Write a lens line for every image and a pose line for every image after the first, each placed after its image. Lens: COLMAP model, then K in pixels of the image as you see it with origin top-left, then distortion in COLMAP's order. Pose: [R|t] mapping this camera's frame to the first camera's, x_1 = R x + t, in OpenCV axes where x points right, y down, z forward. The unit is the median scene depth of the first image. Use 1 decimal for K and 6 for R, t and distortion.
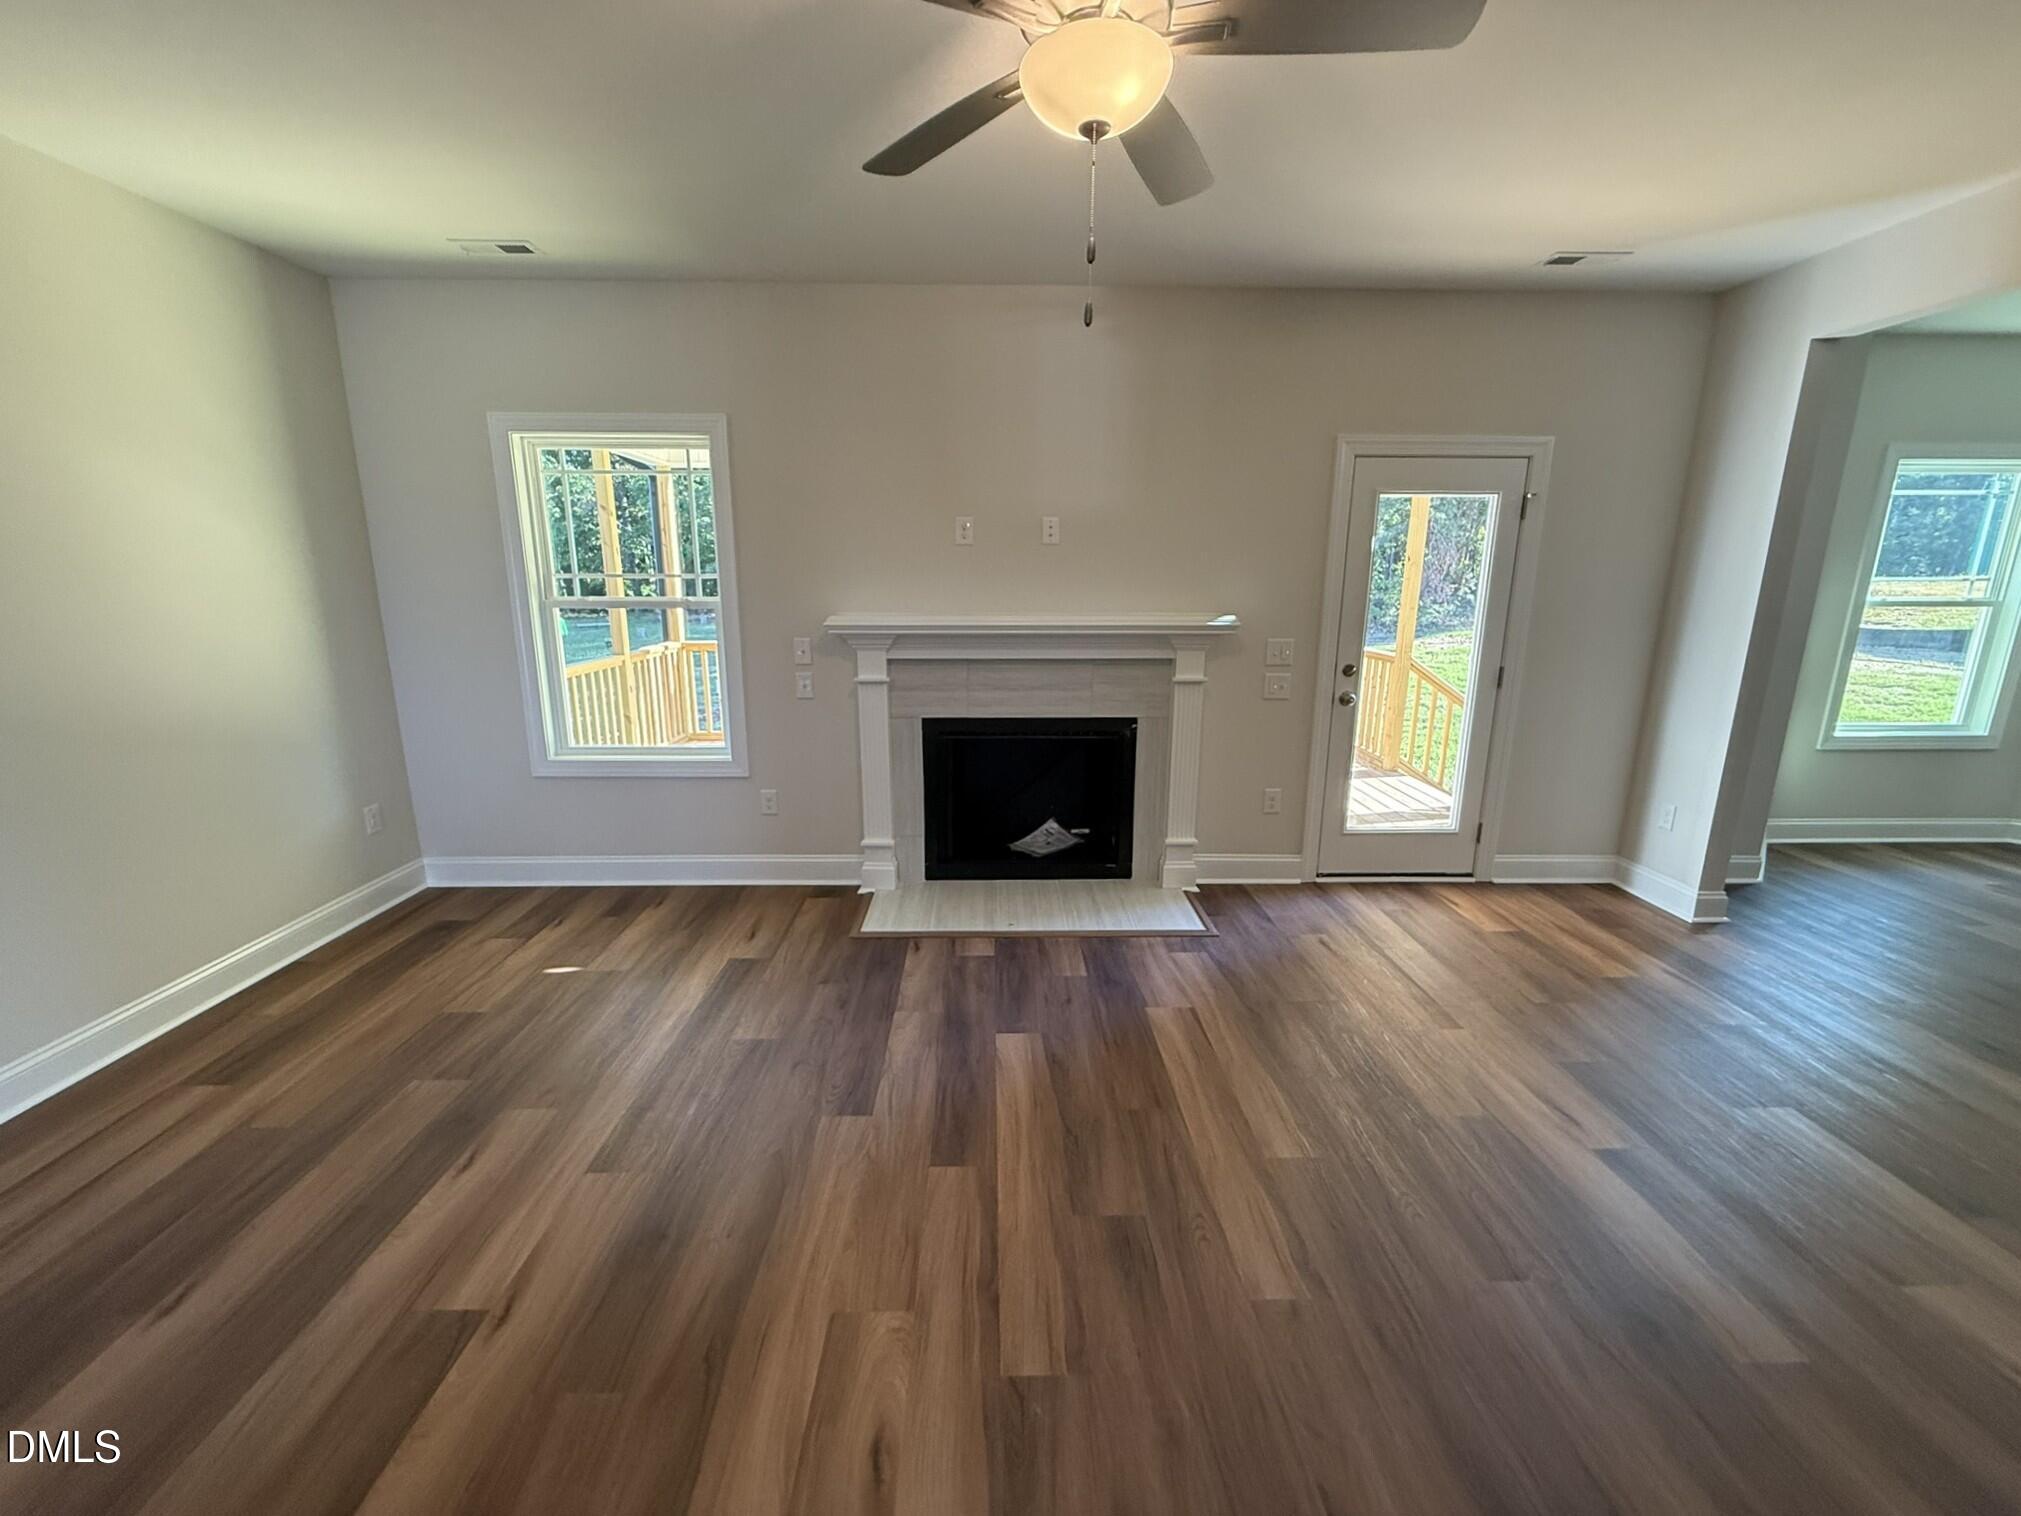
lens RADIAL K [[812.6, 0, 1006.2], [0, 812.6, 755.5], [0, 0, 1]] dist [0.000095, 0.000376]
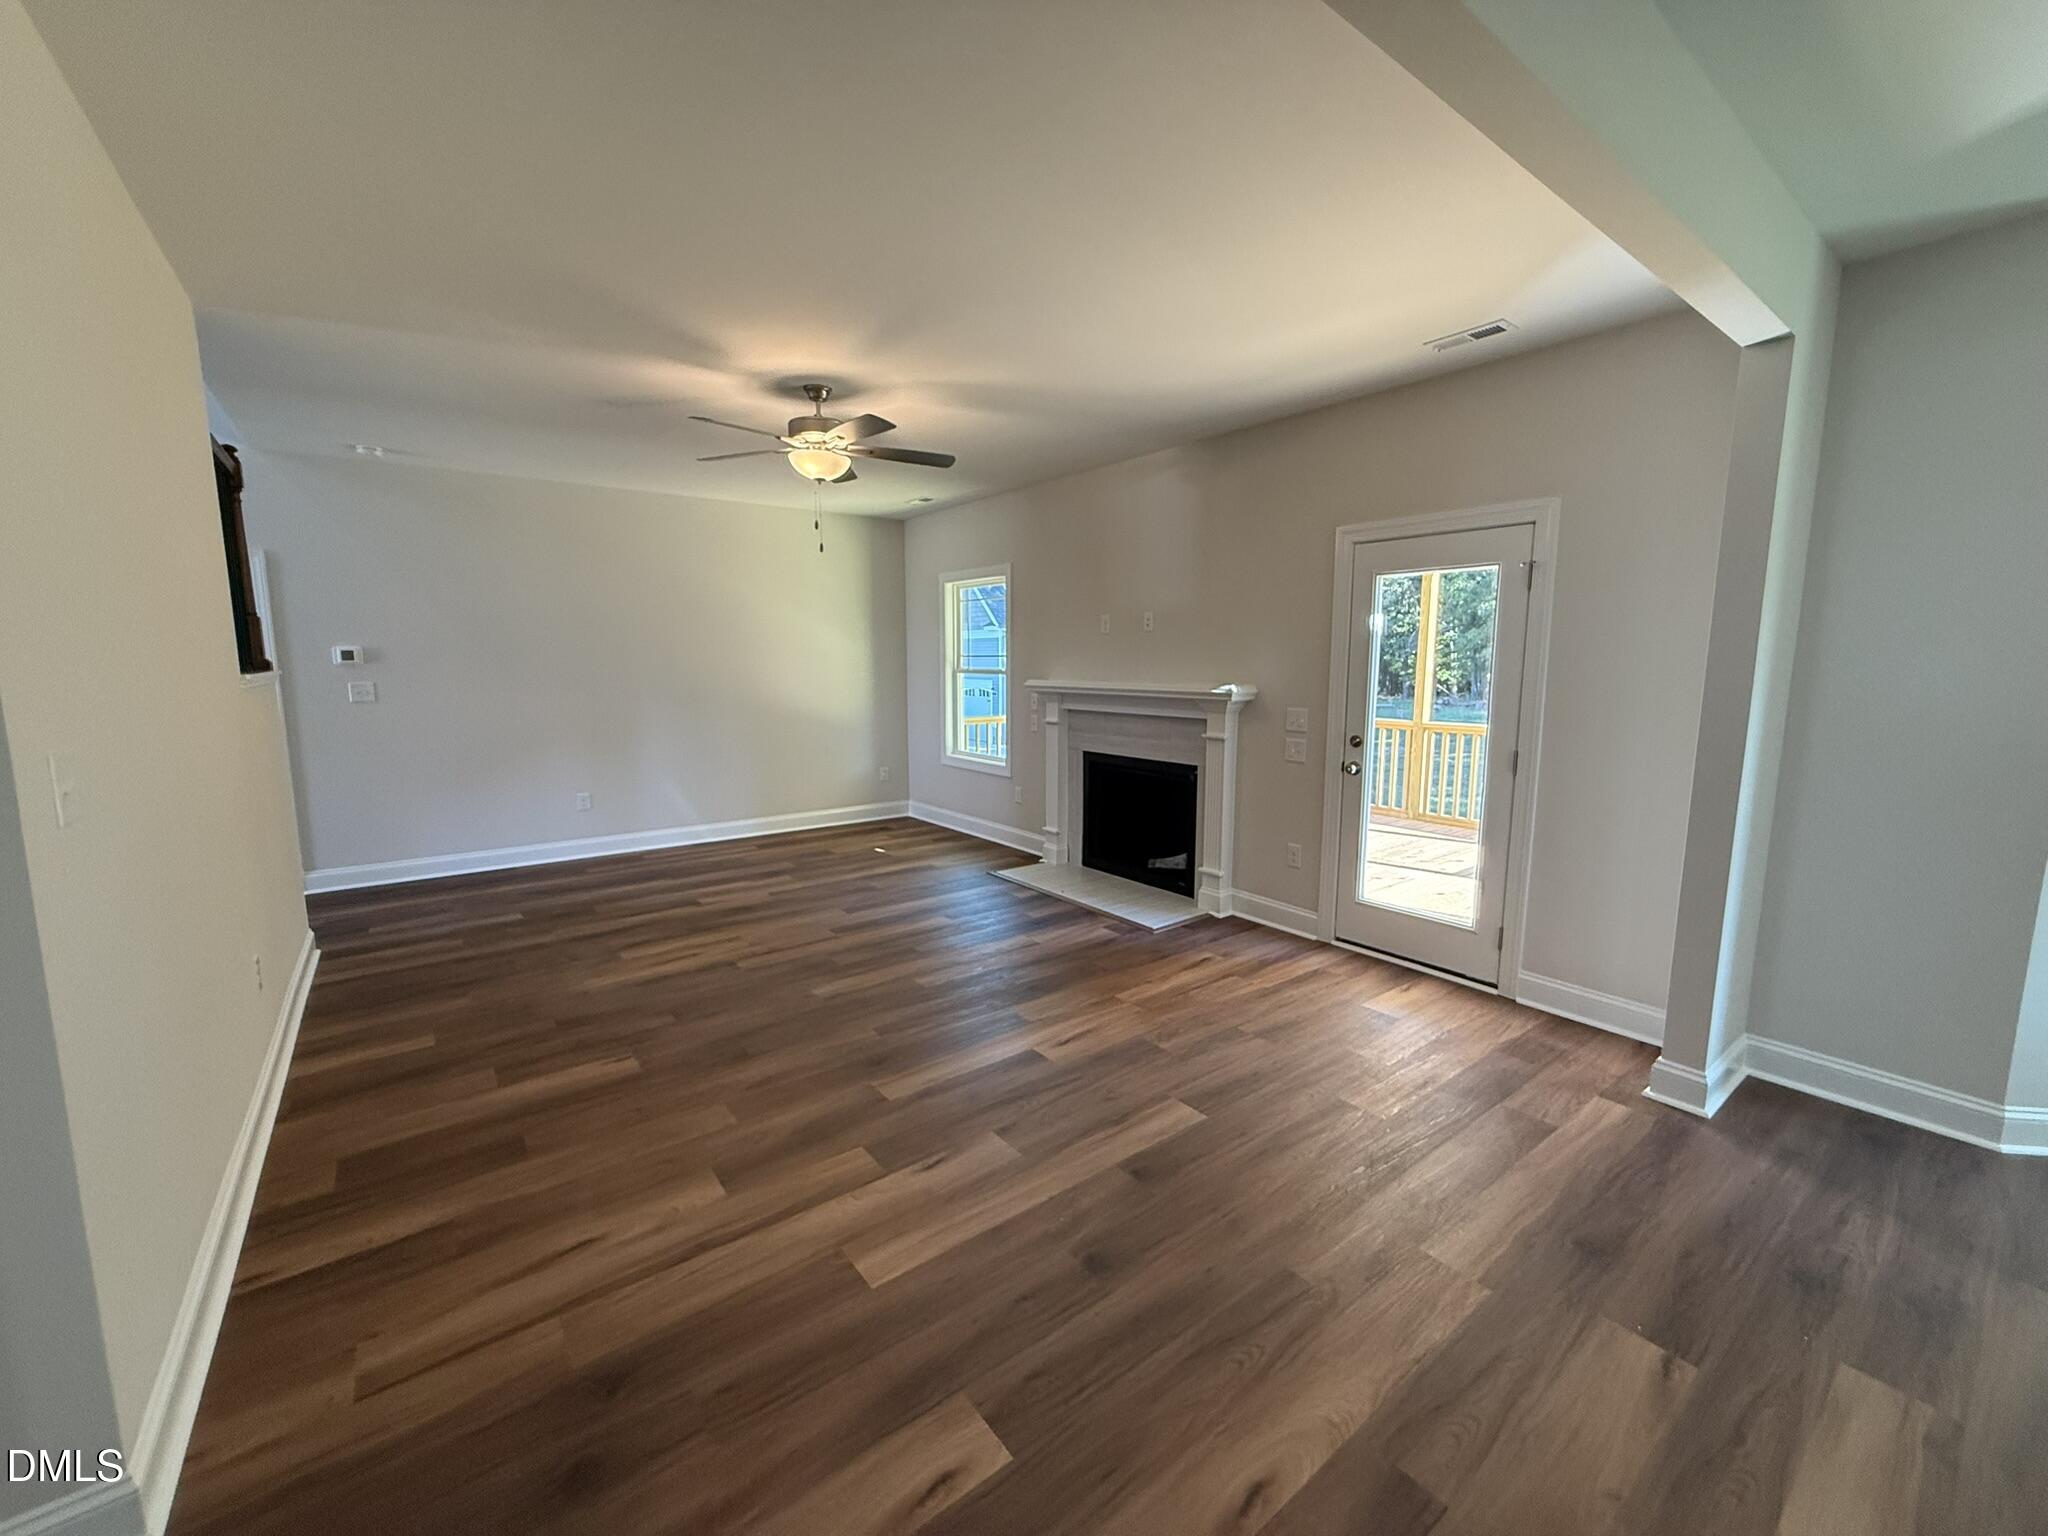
lens RADIAL K [[823.5, 0, 1021.6], [0, 823.5, 767.4], [0, 0, 1]] dist [0.000095, 0.000376]
pose [[0.588061, 0.103005, -0.802231, 1.024526], [-0.171229, 0.985231, 0.000985, 0.000865], [0.790484, 0.136786, 0.597013, 0.032272]]
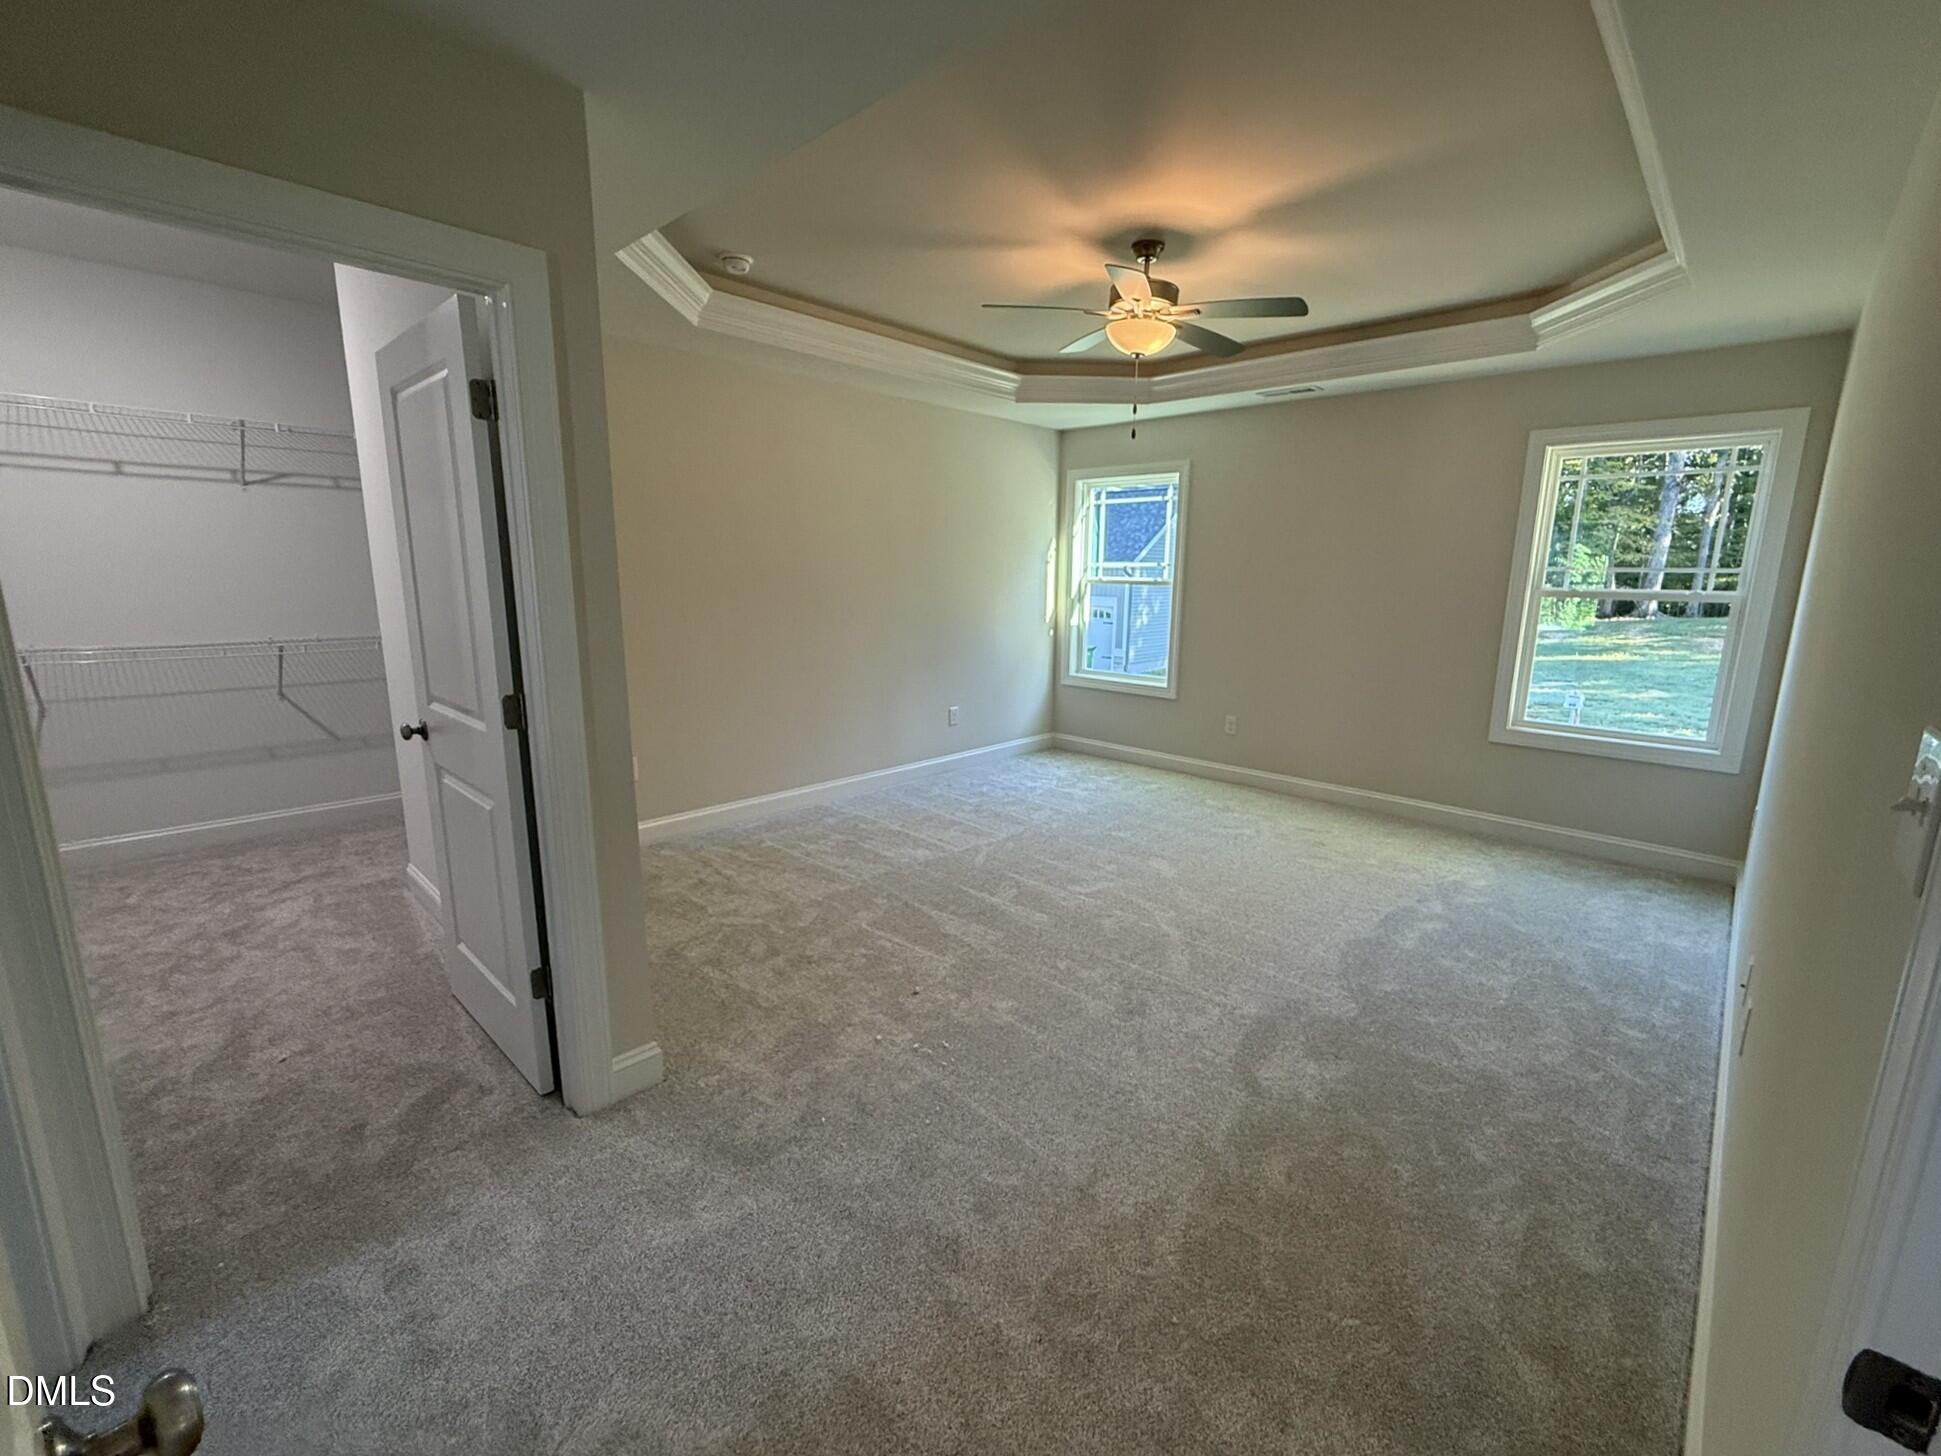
lens RADIAL K [[780.5, 0, 968.9], [0, 780.5, 724.2], [0, 0, 1]] dist [0.000095, 0.000376]
pose [[0.690722, 0.134297, -0.710540, -0.305765], [-0.158712, 0.986799, 0.032227, 0.084876], [0.705488, 0.090511, 0.702918, -0.313283]]
